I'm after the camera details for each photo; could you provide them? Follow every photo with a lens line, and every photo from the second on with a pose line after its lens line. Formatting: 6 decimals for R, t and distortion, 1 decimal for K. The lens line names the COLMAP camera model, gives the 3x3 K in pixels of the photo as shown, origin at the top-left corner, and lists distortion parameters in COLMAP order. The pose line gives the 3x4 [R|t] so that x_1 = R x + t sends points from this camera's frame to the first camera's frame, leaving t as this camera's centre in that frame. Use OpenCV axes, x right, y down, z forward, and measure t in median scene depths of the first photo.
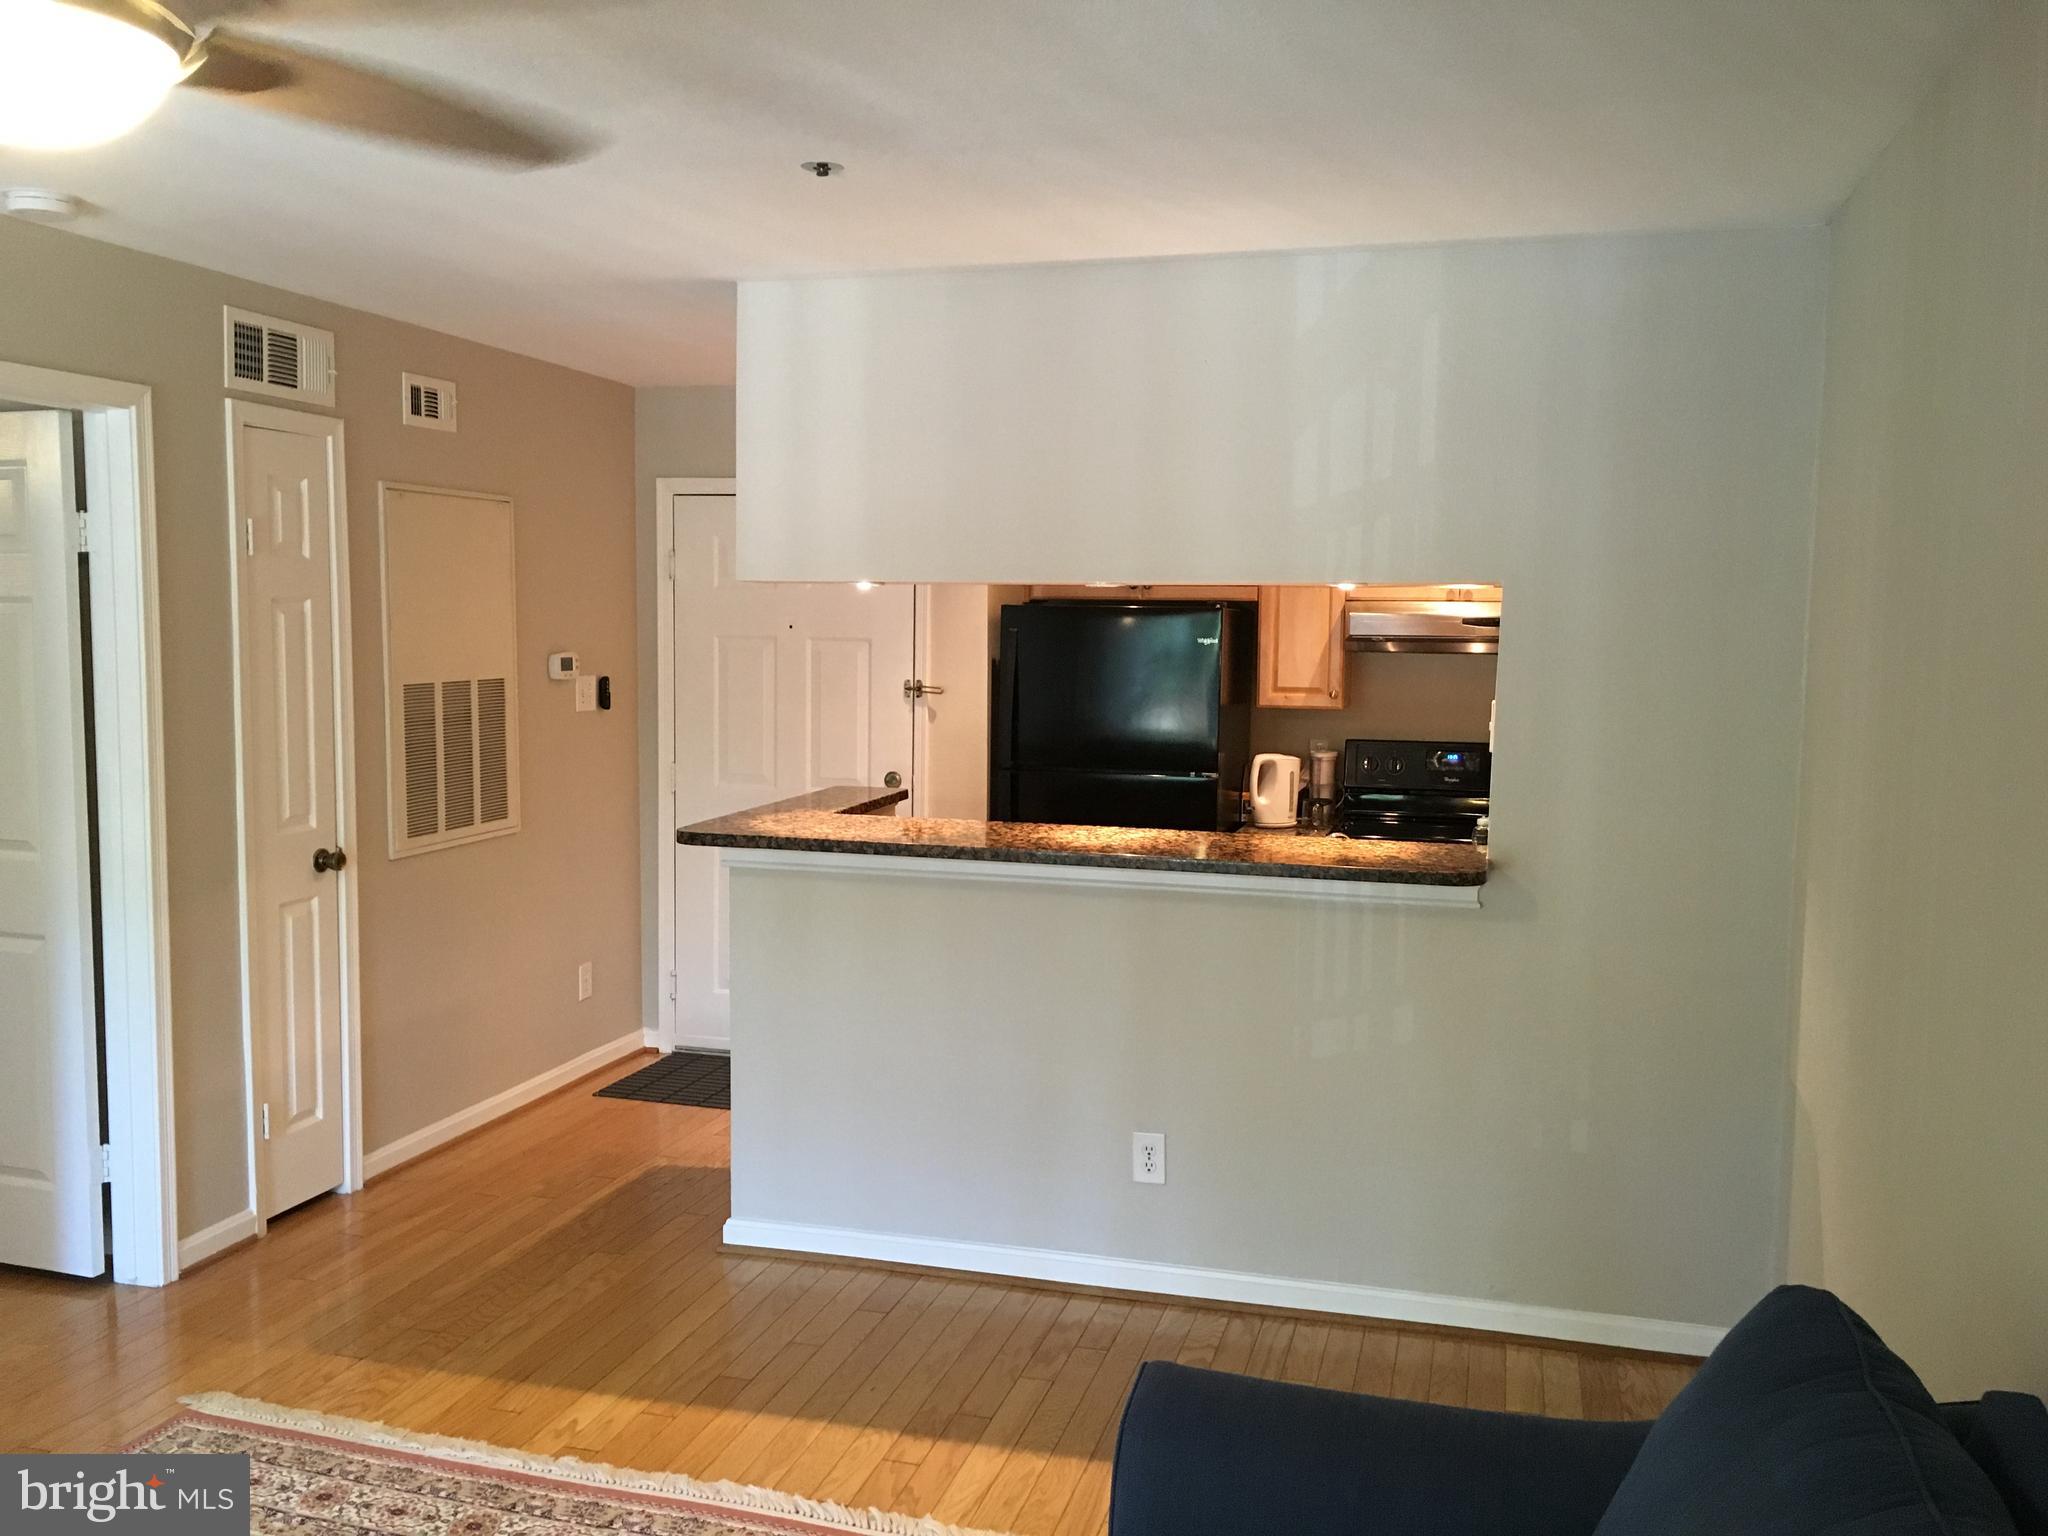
lens RADIAL K [[1741.2, 0, 1023.1], [0, 1741.2, 756.4], [0, 0, 1]] dist [0.080327, -0.107791]
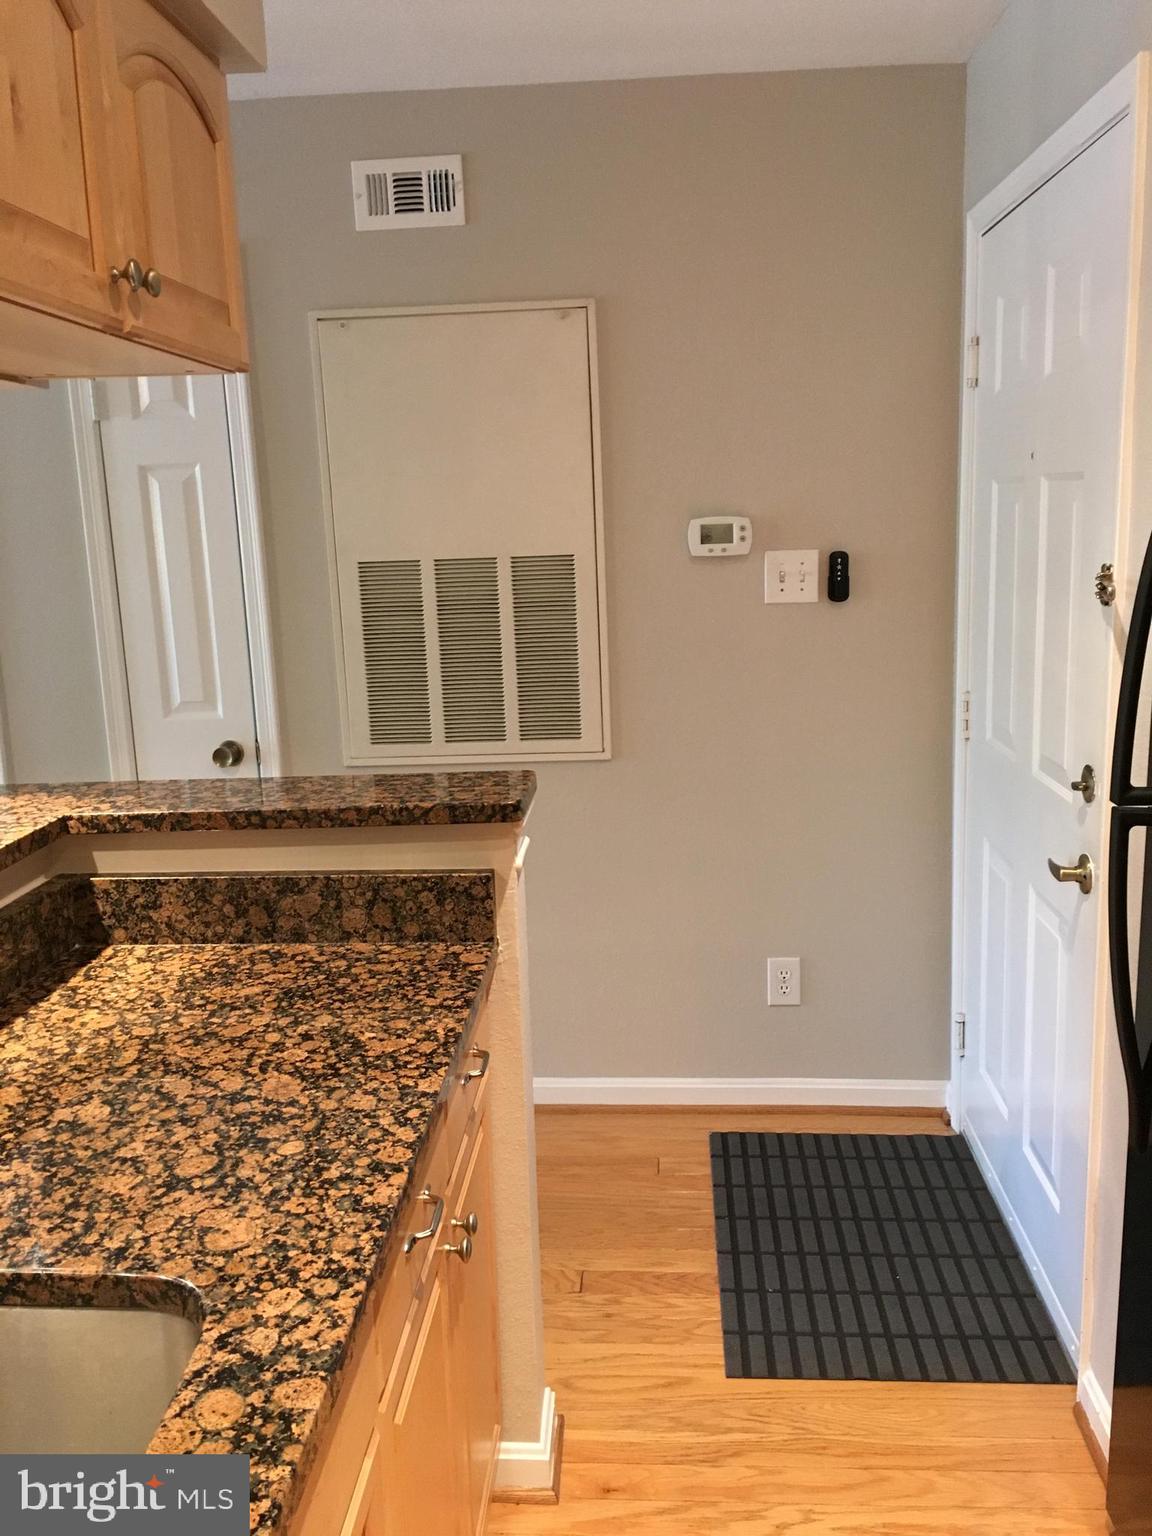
lens RADIAL K [[1305.9, 0, 579.5], [0, 1305.9, 765.4], [0, 0, 1]] dist [0.080327, -0.107791]
pose [[0.197078, 0.186328, -0.962519, 0.279059], [-0.041978, 0.982477, 0.181597, -0.061652], [0.979489, 0.004616, 0.201447, 0.946603]]
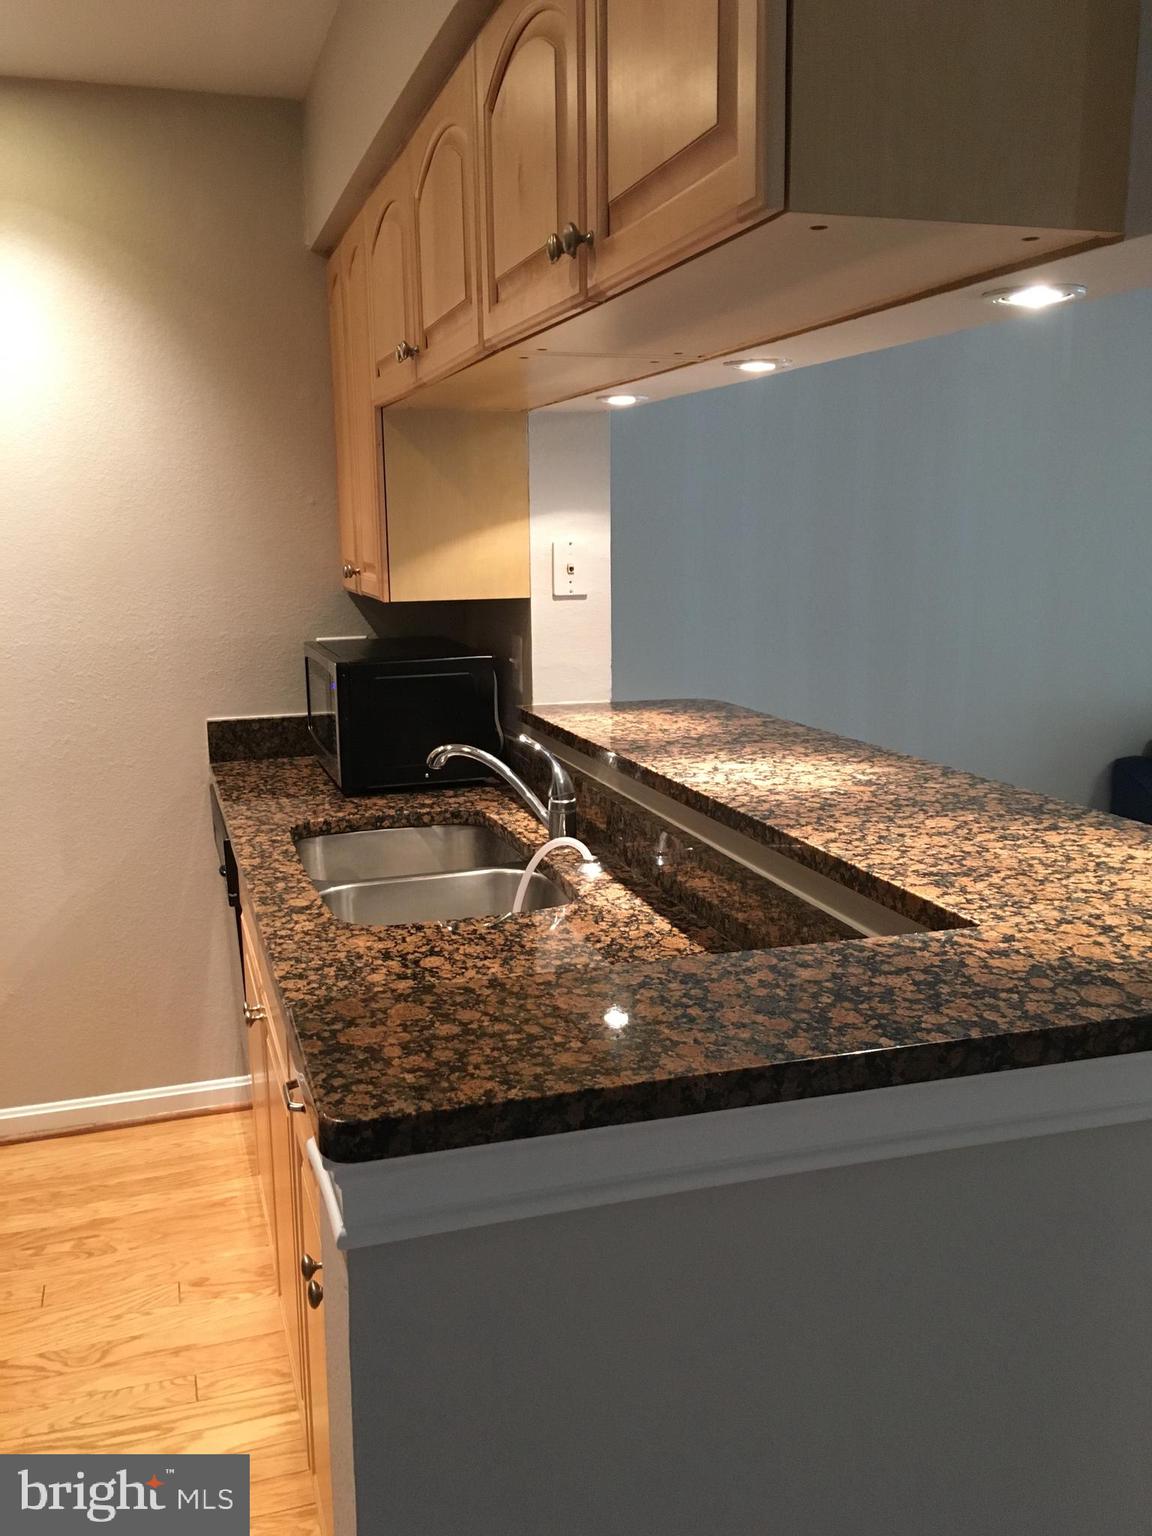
lens RADIAL K [[1305.9, 0, 576.5], [0, 1305.9, 768.3], [0, 0, 1]] dist [0.080327, -0.107791]
pose [[-0.545541, -0.145387, 0.825378, -0.248728], [0.071244, 0.973229, 0.218519, -0.062774], [-0.835051, 0.178014, -0.520578, 1.063687]]
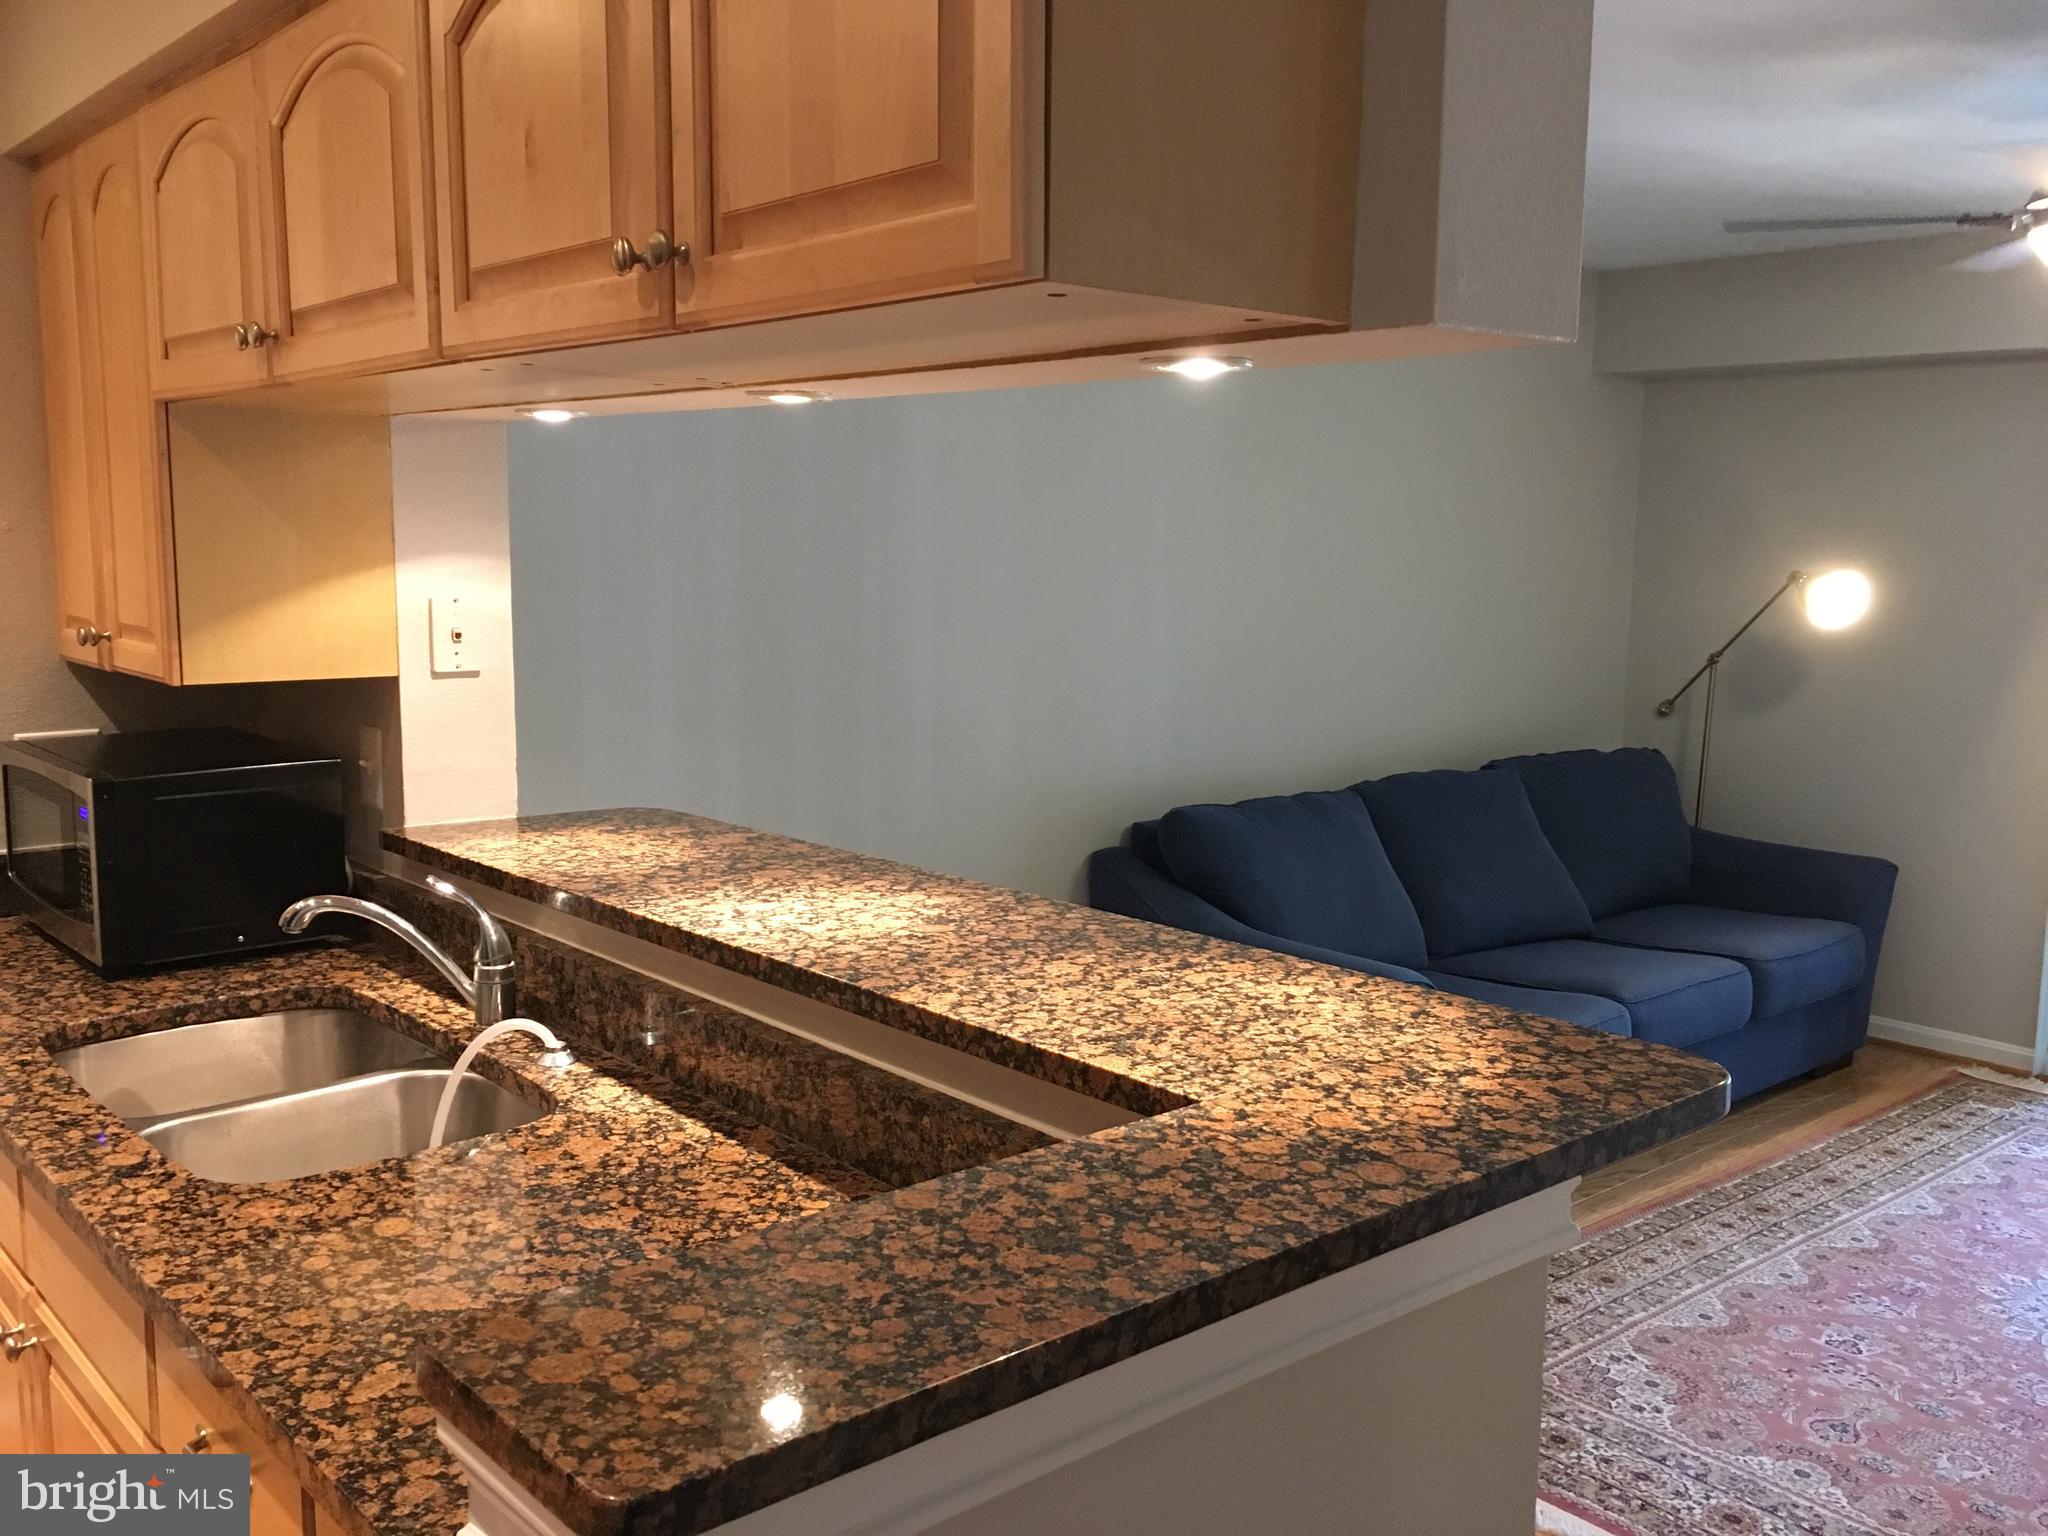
lens RADIAL K [[1741.2, 0, 1017.6], [0, 1741.2, 768.0], [0, 0, 1]] dist [0.080327, -0.107791]
pose [[-0.834375, -0.079170, 0.545482, -0.214001], [0.029570, 0.981777, 0.187722, -0.078860], [-0.550403, 0.172760, -0.816829, 1.108830]]
